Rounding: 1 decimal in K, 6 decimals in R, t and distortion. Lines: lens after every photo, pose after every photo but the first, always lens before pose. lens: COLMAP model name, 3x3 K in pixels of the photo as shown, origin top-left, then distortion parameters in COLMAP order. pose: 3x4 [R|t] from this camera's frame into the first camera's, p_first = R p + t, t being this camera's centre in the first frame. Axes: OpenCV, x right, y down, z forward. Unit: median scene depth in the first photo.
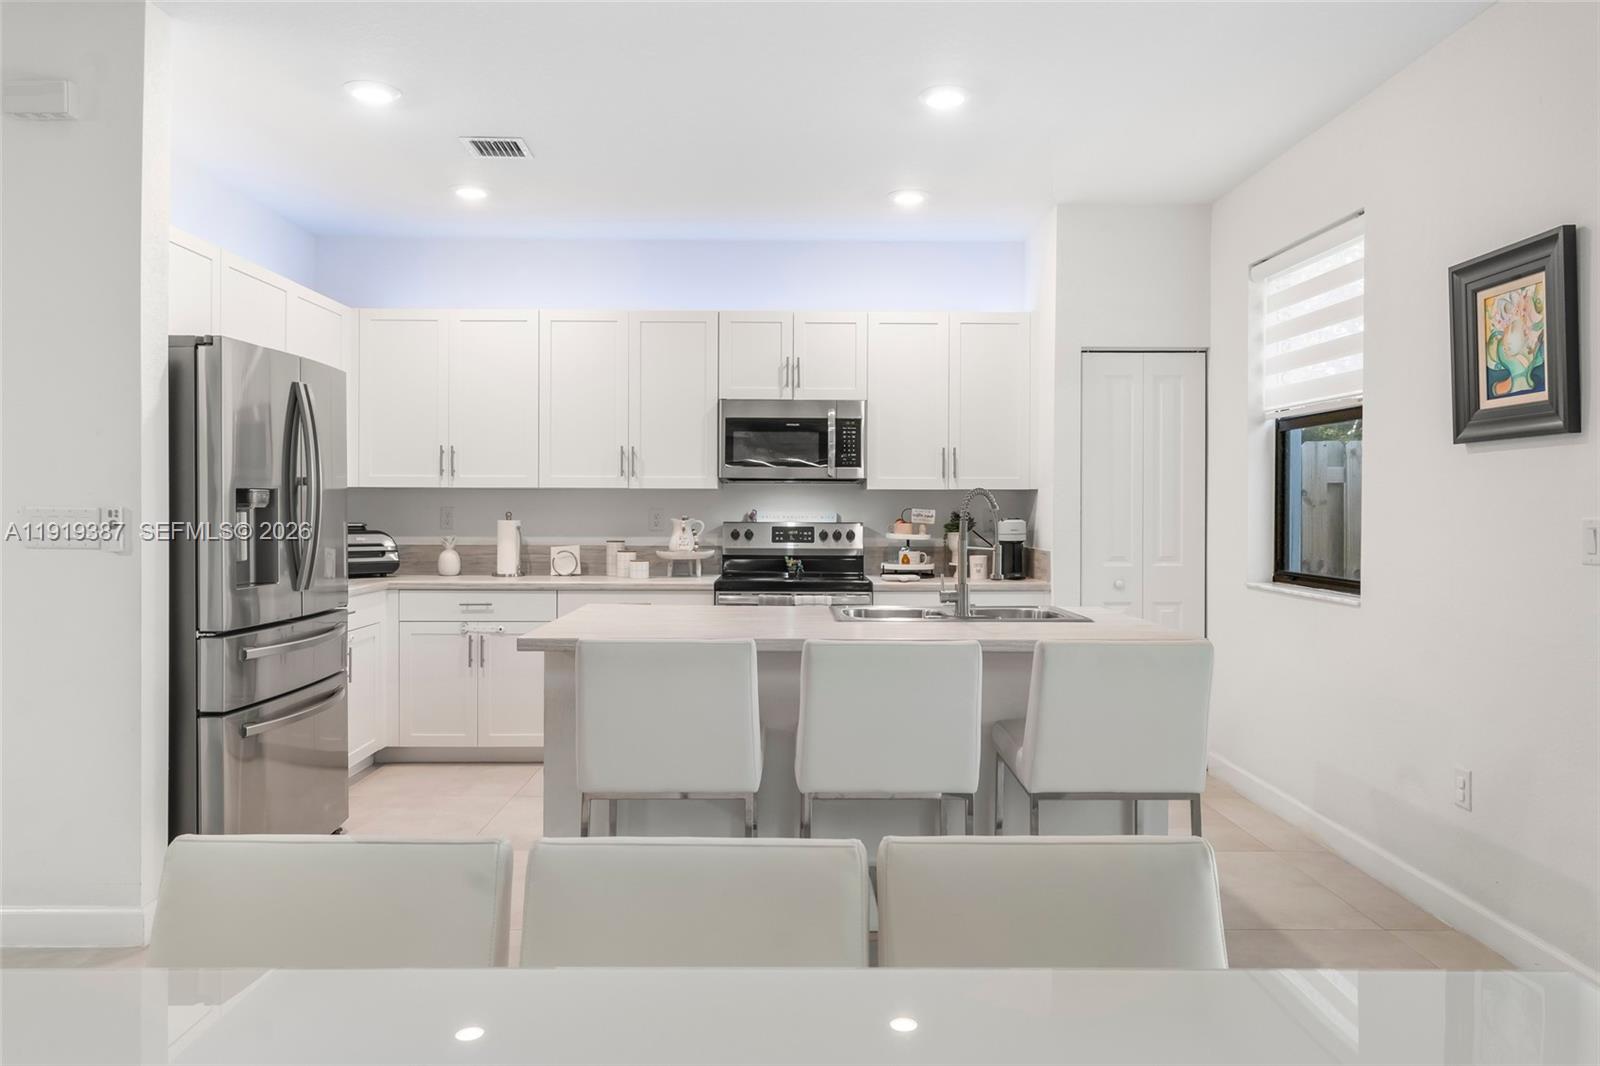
lens RADIAL K [[1085.8, 0, 810.8], [0, 1085.8, 503.2], [0, 0, 1]] dist [-0.003706, 0.000626]
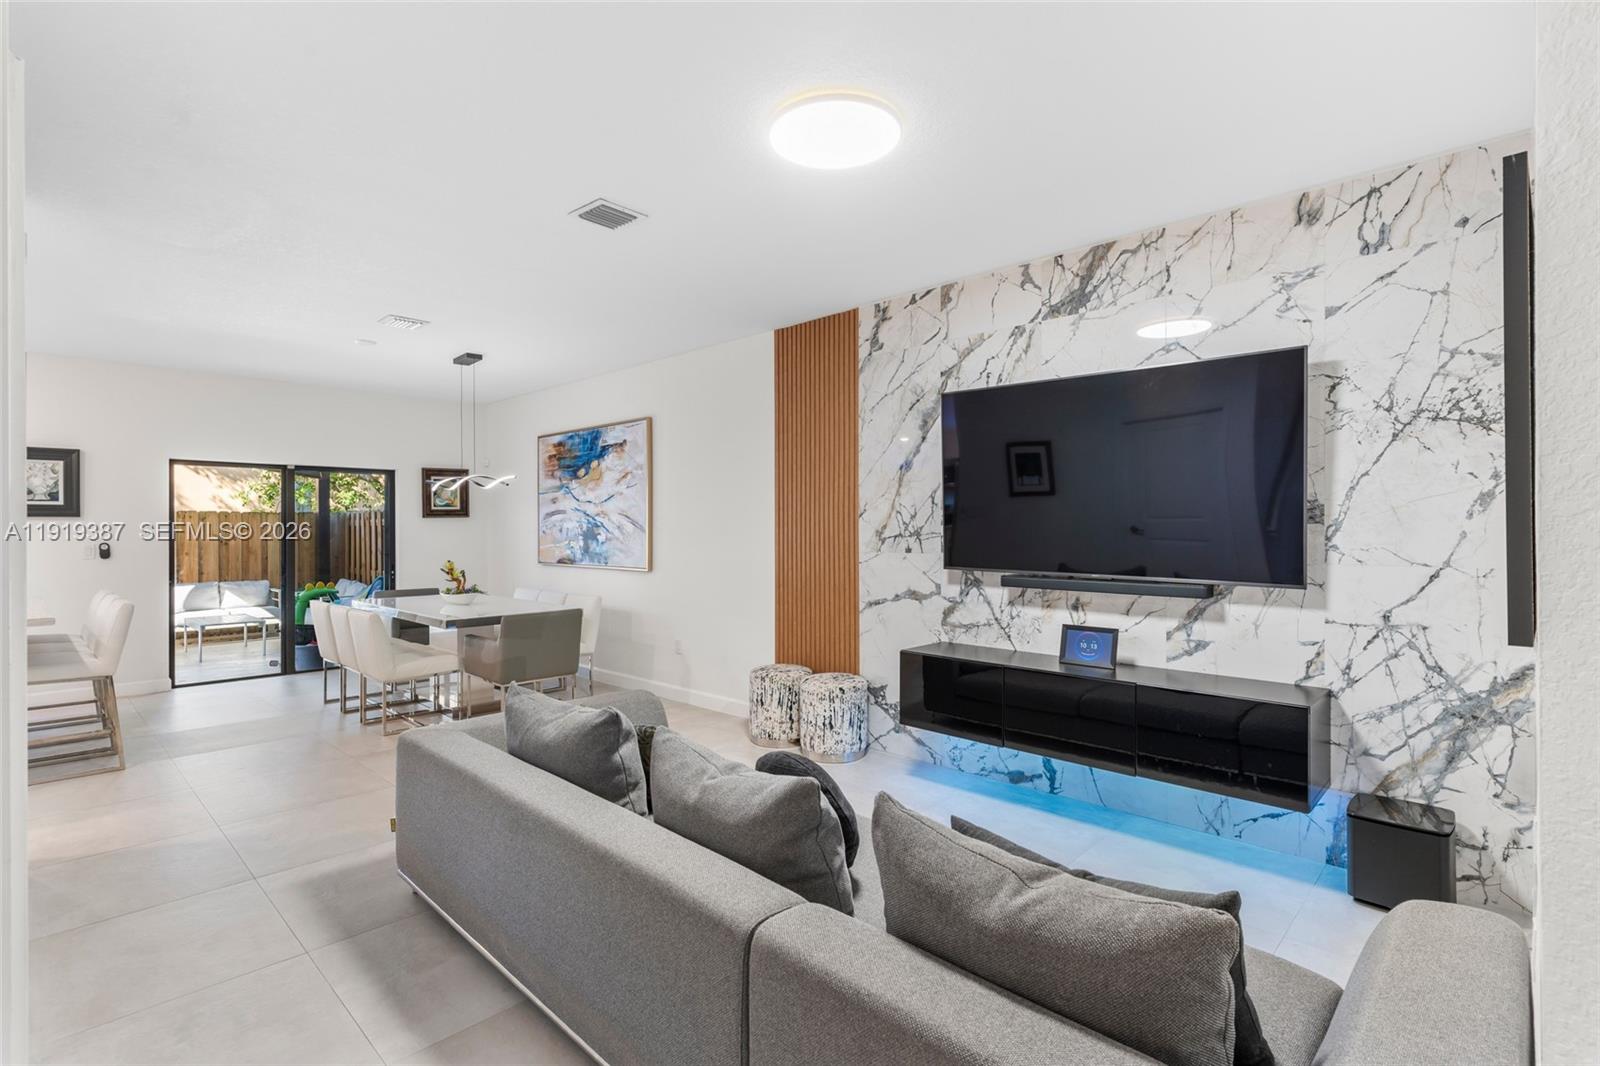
lens RADIAL K [[762.4, 0, 811.5], [0, 762.4, 529.9], [0, 0, 1]] dist [0.002052, -0.000030]
pose [[-0.731420, -0.001809, 0.681925, -1.205789], [-0.003292, 0.999994, -0.000878, -0.017030], [-0.681920, -0.002887, -0.731421, 0.612216]]
